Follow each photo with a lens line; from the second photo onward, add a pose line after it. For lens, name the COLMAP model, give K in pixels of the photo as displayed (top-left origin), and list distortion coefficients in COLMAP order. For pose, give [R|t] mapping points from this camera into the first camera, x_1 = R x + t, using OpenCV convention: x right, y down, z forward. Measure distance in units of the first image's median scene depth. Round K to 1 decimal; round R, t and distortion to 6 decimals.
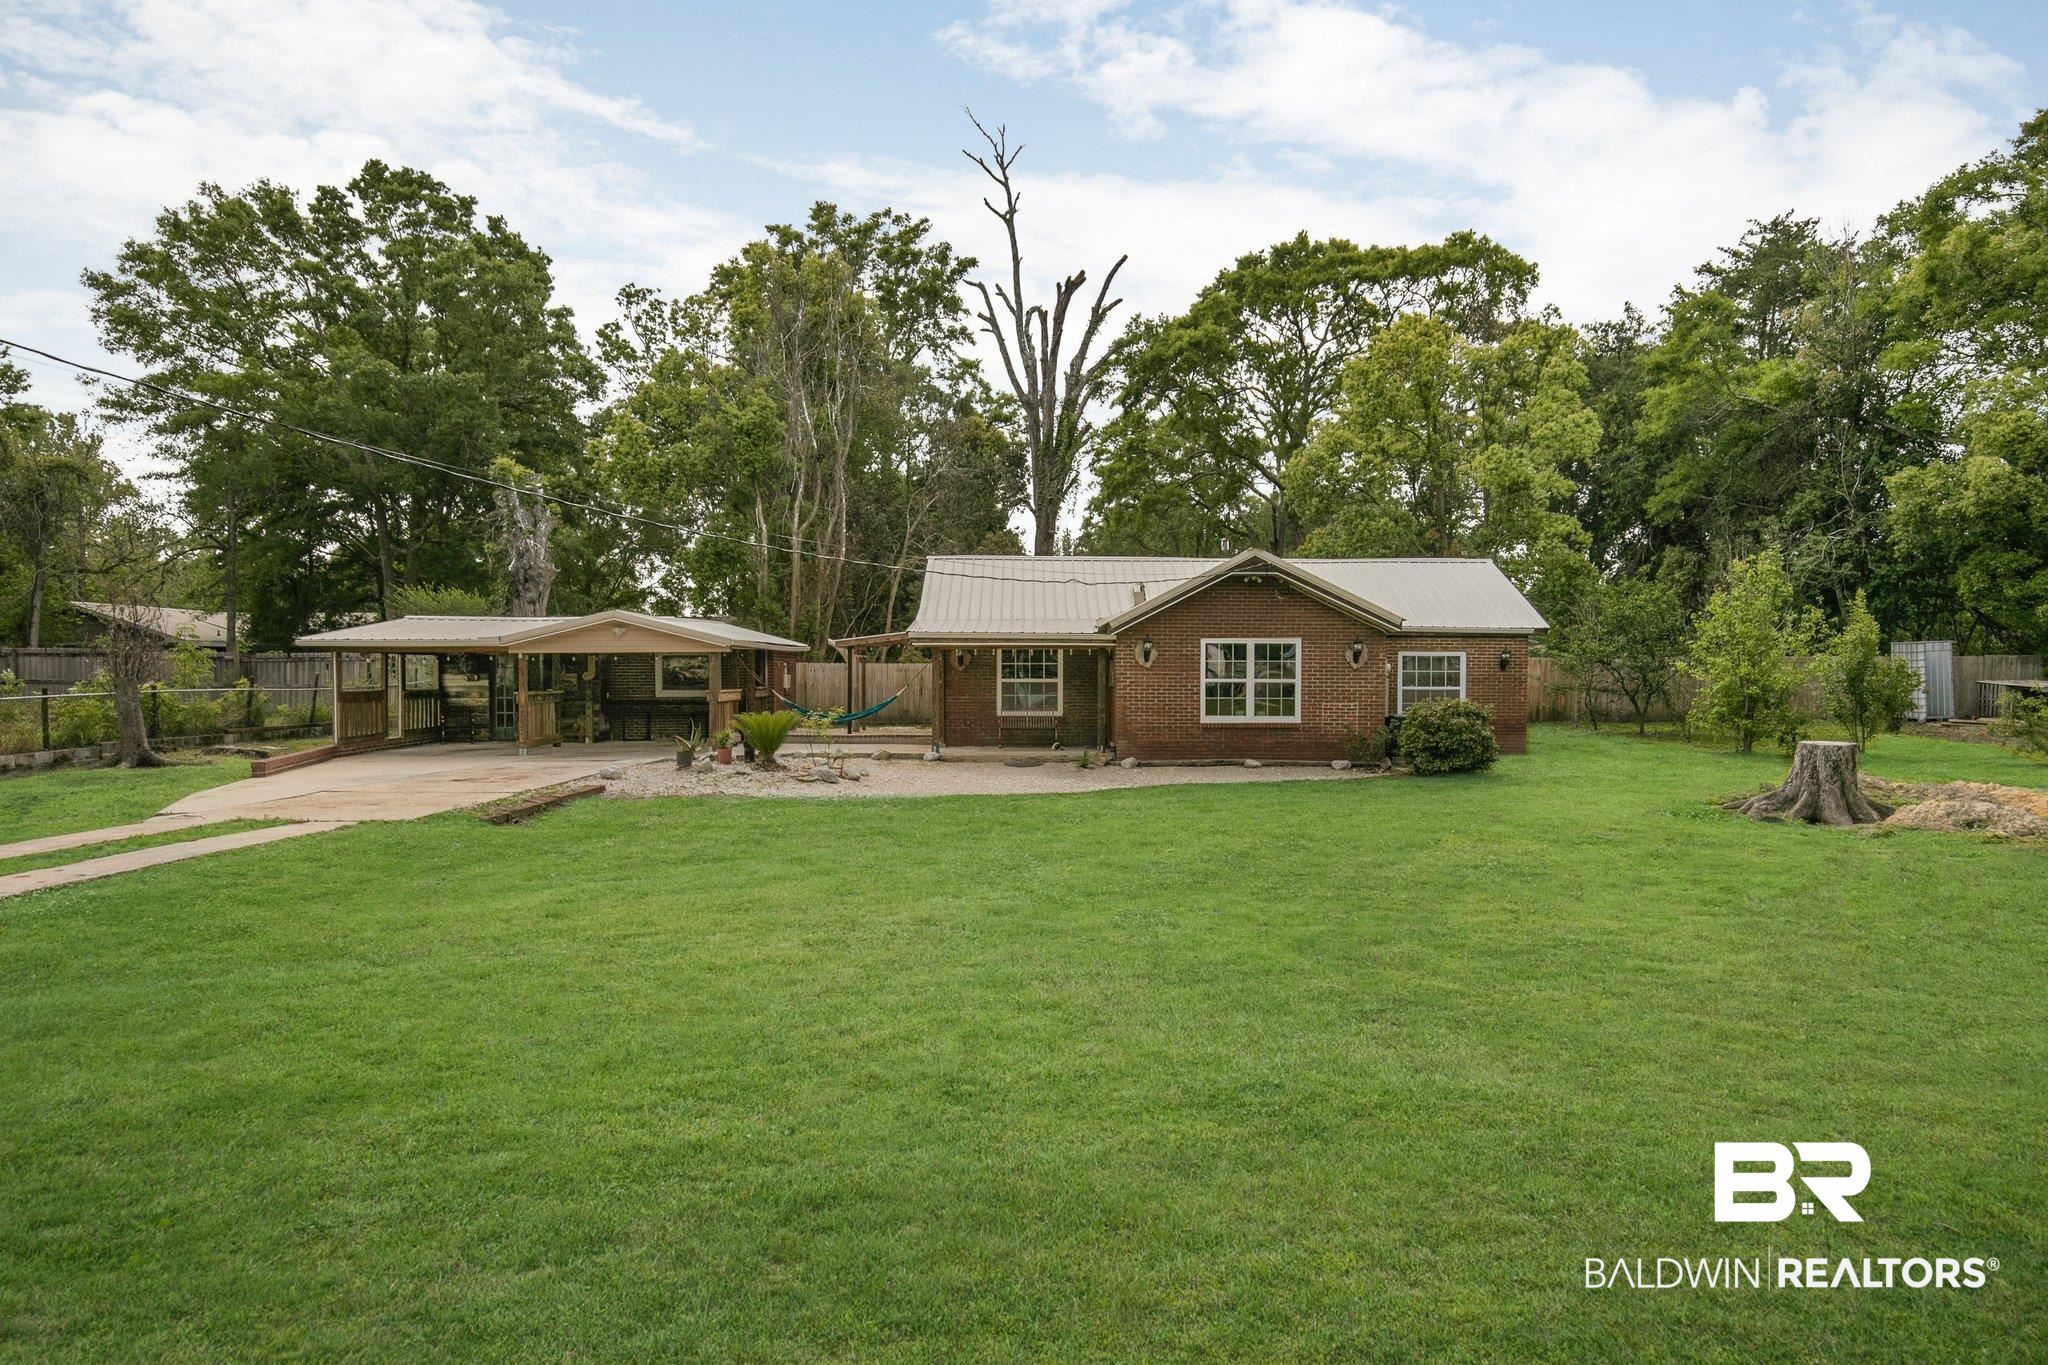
lens RADIAL K [[1276.3, 0, 1025.5], [0, 1276.3, 697.6], [0, 0, 1]] dist [0.014175, -0.005691]
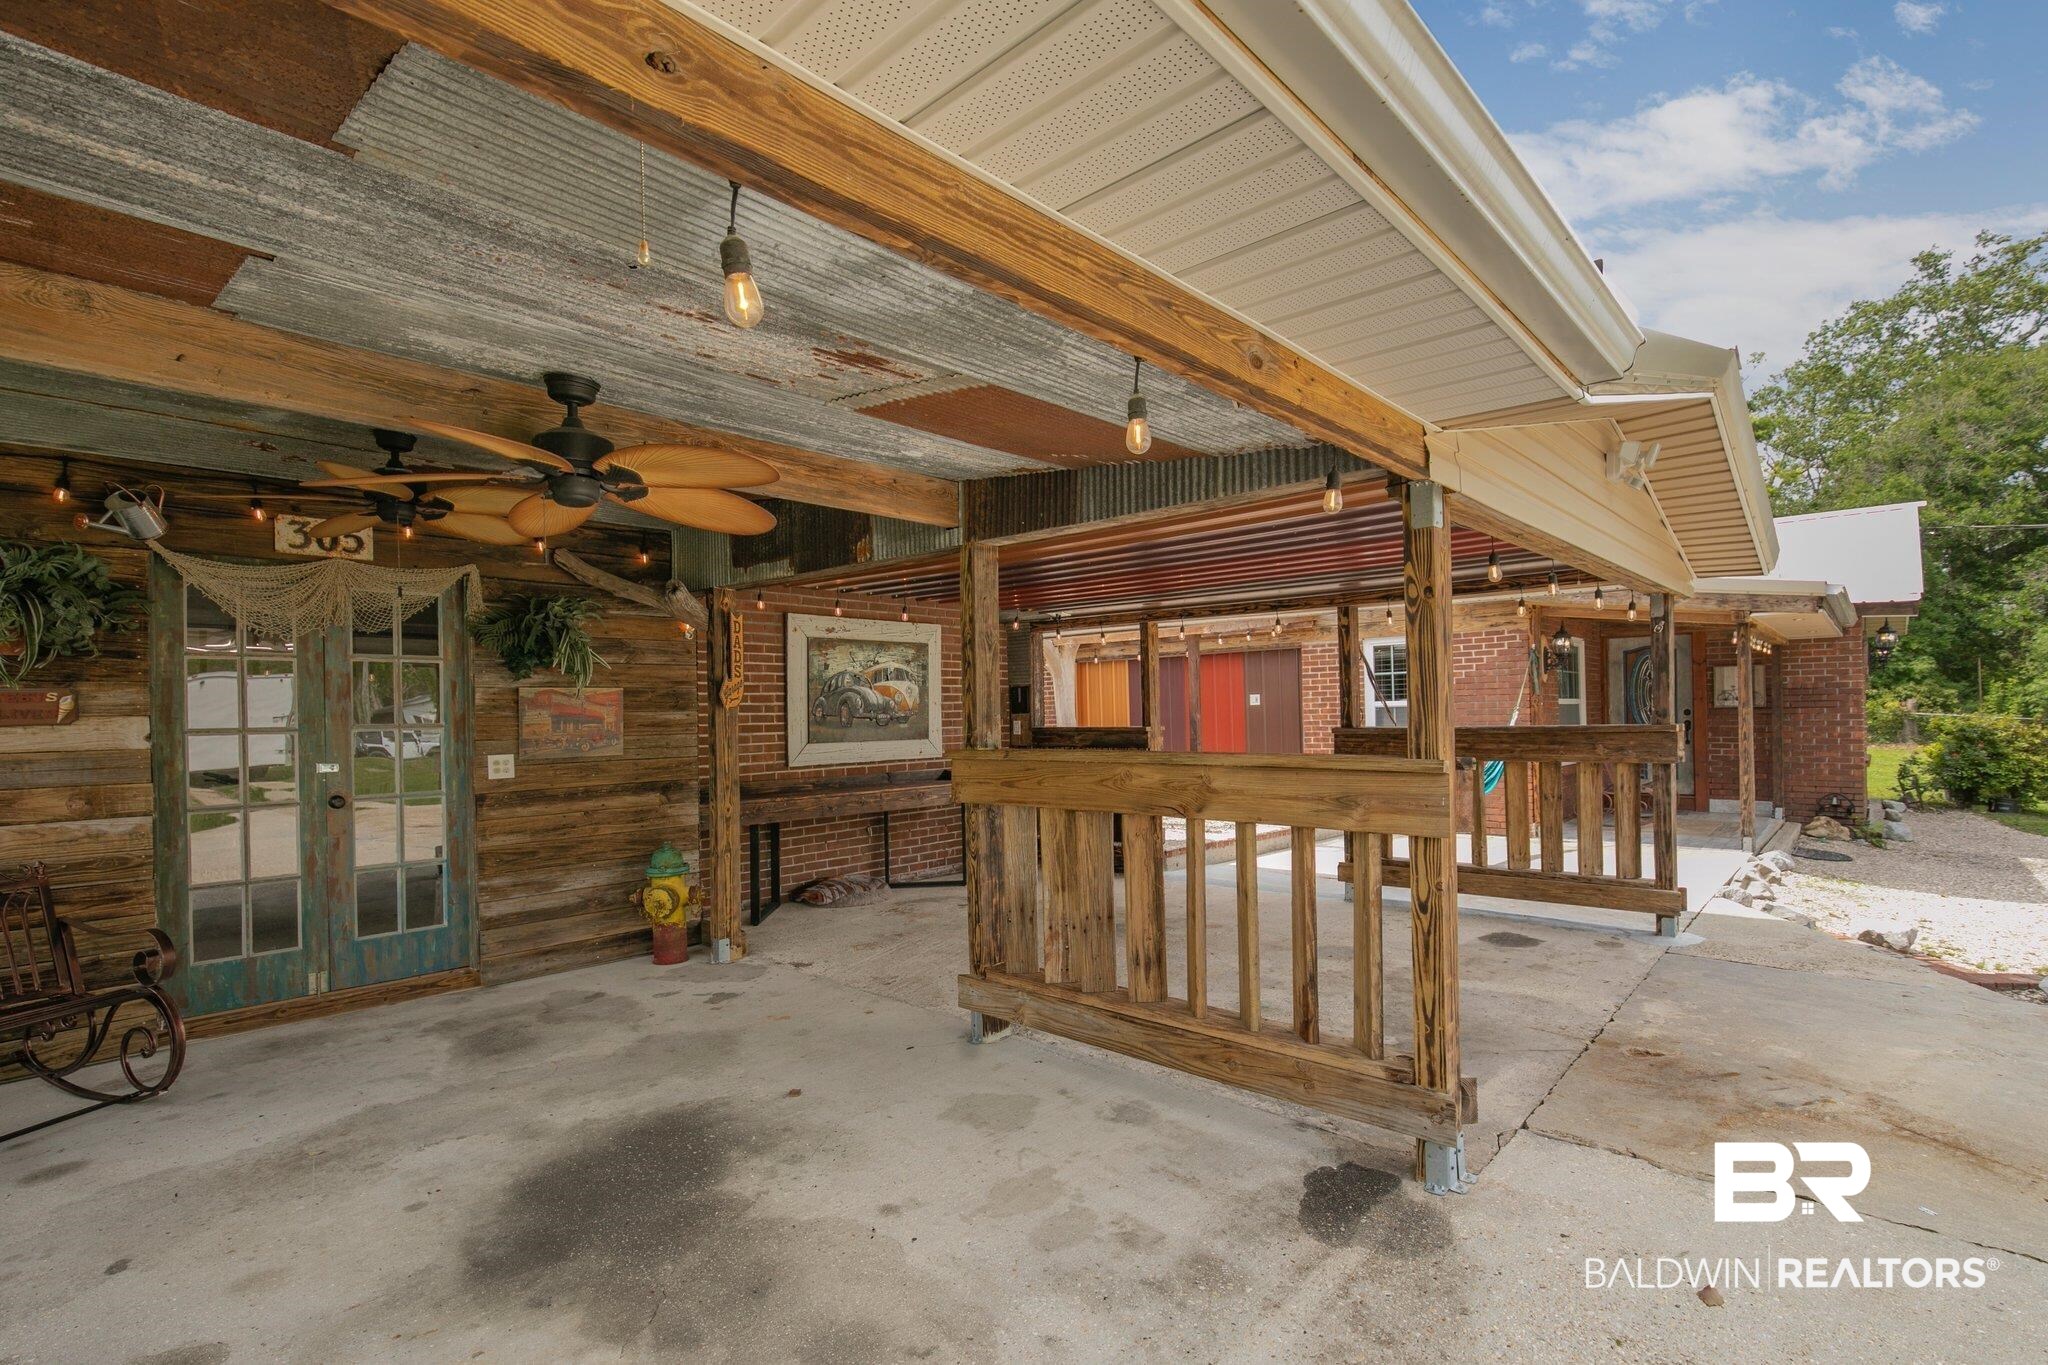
lens RADIAL K [[942.7, 0, 1000.6], [0, 942.7, 710.3], [0, 0, 1]] dist [-0.016682, 0.006168]
pose [[0.694304, -0.006205, 0.719656, -0.471342], [0.029785, 0.999354, -0.020119, -0.008944], [-0.719066, 0.035404, 0.694040, 0.892359]]
